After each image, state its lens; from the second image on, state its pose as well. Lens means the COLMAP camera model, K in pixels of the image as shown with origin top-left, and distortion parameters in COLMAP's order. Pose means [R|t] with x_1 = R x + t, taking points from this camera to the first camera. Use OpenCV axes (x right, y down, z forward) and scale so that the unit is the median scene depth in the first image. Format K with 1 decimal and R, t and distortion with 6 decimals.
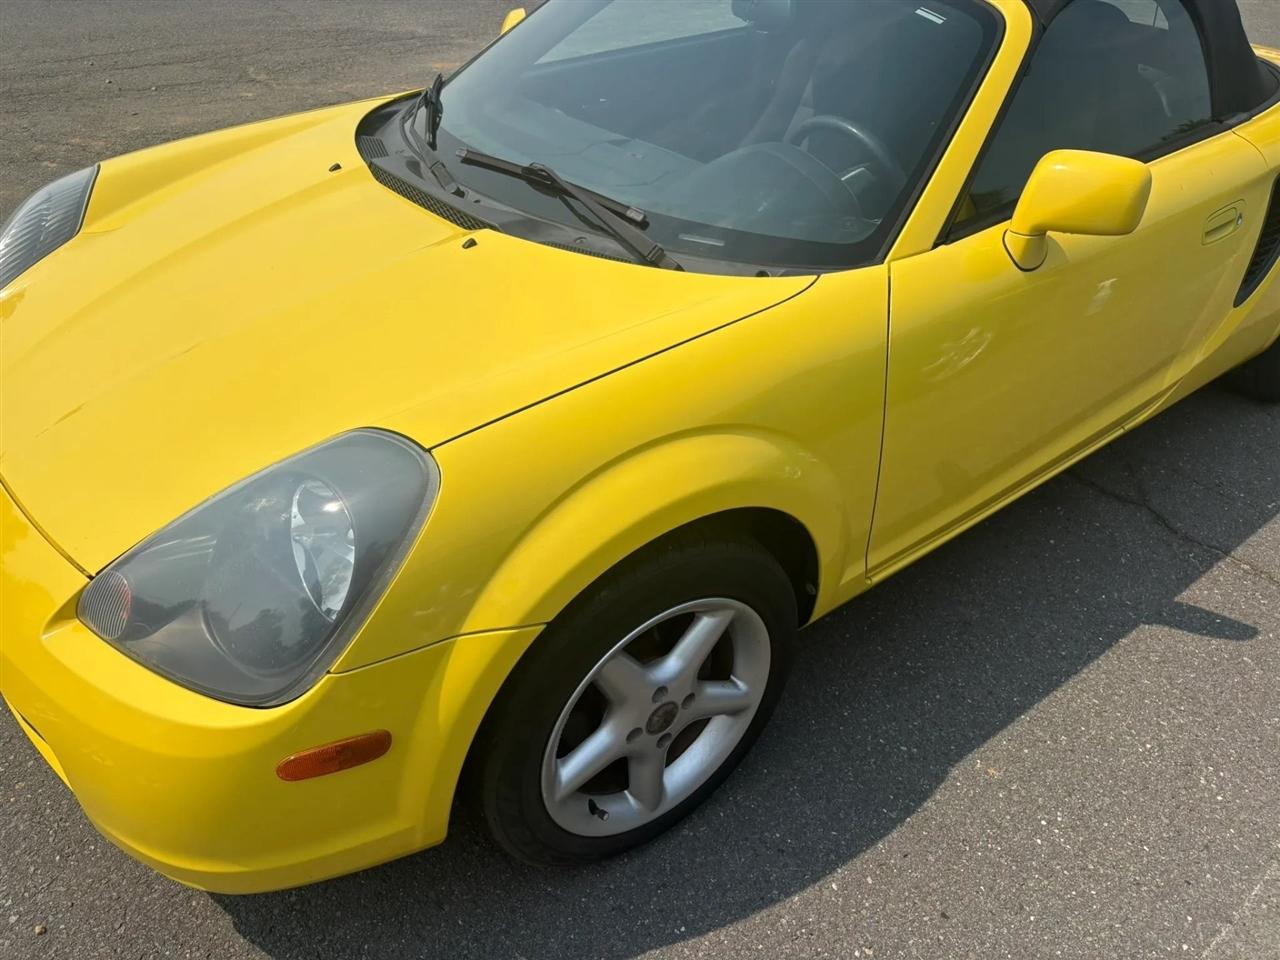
lens RADIAL K [[999.0, 0, 661.2], [0, 999.0, 482.9], [0, 0, 1]] dist [0.066322, -0.076292]
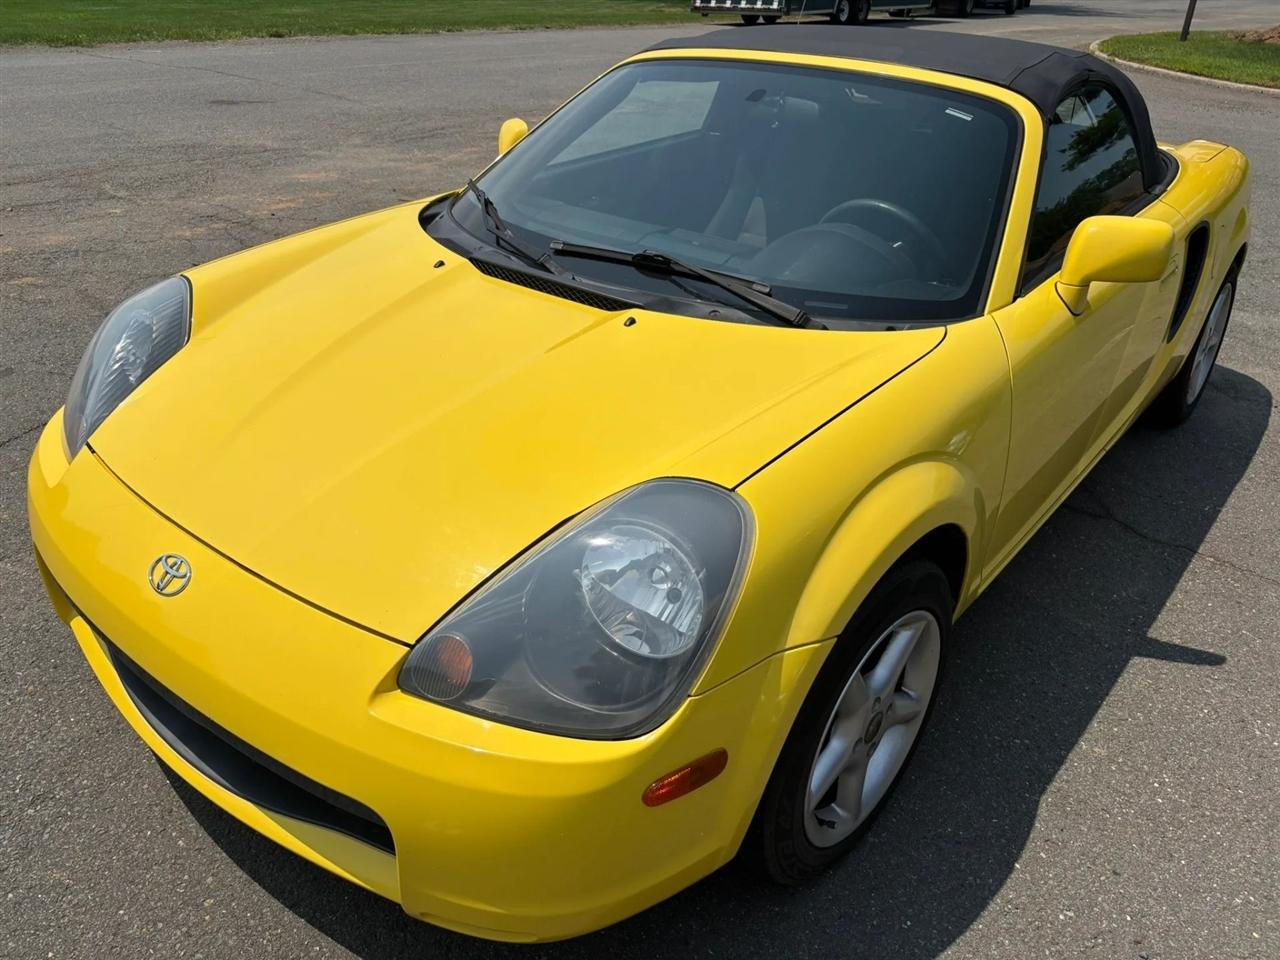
lens RADIAL K [[1001.1, 0, 640.0], [0, 1001.1, 480.0], [0, 0, 1]] dist [0.095814, -0.126603]
pose [[0.977382, -0.090200, 0.191279, -0.406234], [0.108059, 0.990498, -0.085069, 0.029755], [-0.181788, 0.103815, 0.977842, -0.064757]]
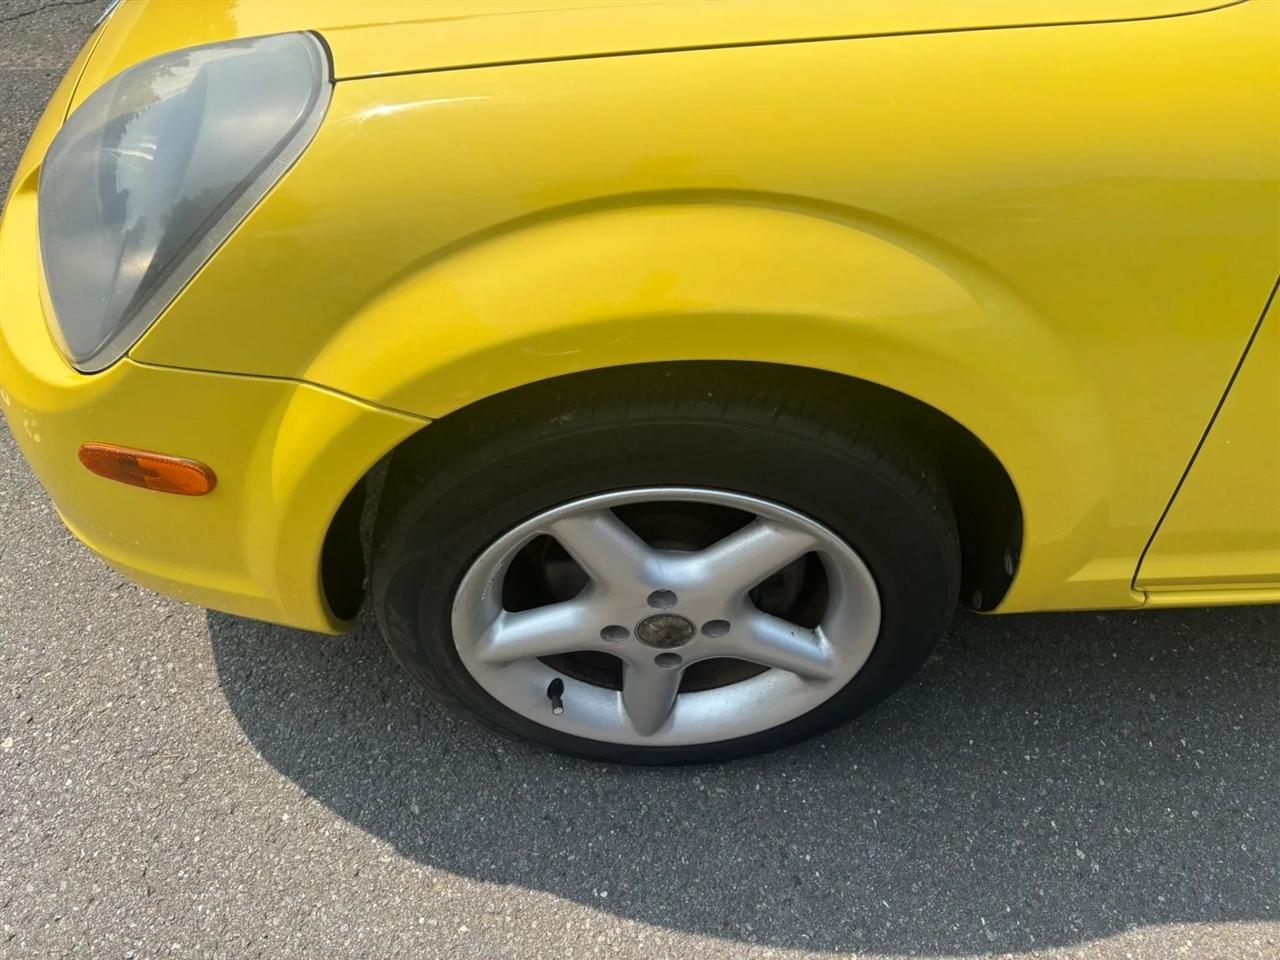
lens RADIAL K [[997.5, 0, 640.0], [0, 997.5, 480.0], [0, 0, 1]] dist [0.038525, -0.033262]
pose [[0.810984, 0.417713, -0.409660, 0.202670], [-0.330762, 0.904894, 0.267887, -0.028979], [0.482598, -0.081752, 0.872018, 0.384194]]
